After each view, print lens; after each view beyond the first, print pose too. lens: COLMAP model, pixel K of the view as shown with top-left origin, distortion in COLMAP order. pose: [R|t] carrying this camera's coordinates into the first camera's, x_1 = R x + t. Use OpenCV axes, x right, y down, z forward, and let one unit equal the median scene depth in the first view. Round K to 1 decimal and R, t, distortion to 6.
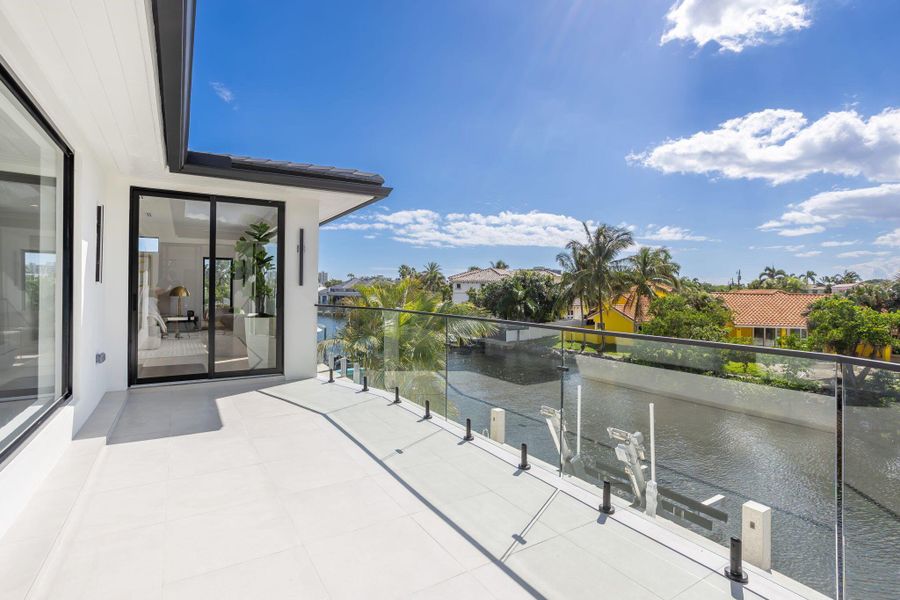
lens RADIAL K [[456.6, 0, 466.6], [0, 456.6, 296.3], [0, 0, 1]] dist [0.047165, 0.000204]
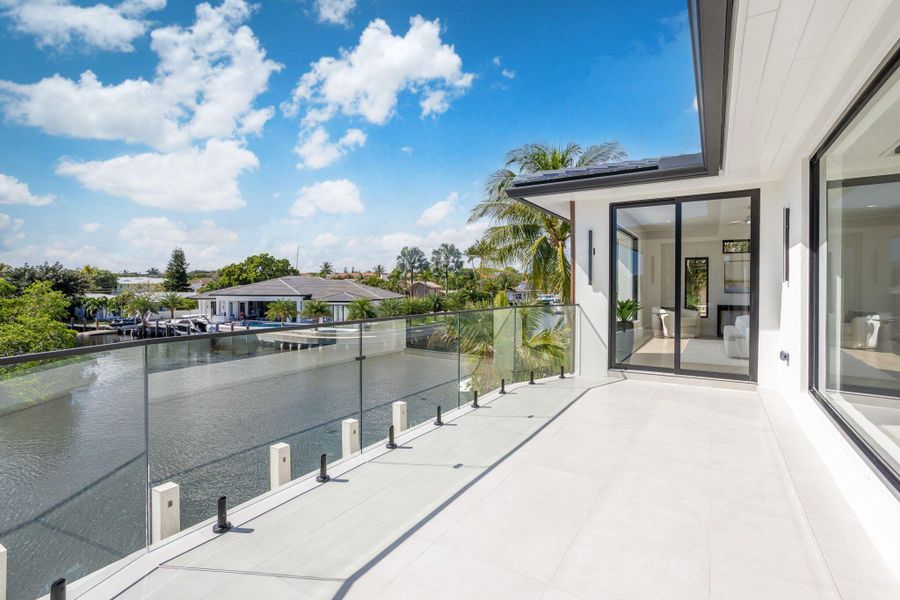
lens RADIAL K [[444.2, 0, 450.0], [0, 444.2, 300.0], [0, 0, 1]] dist [-0.000254, 0.000205]
pose [[-0.441370, -0.047351, 0.896075, -0.883376], [-0.005032, 0.998722, 0.050297, -0.035175], [-0.897311, 0.017691, -0.441044, 1.350497]]
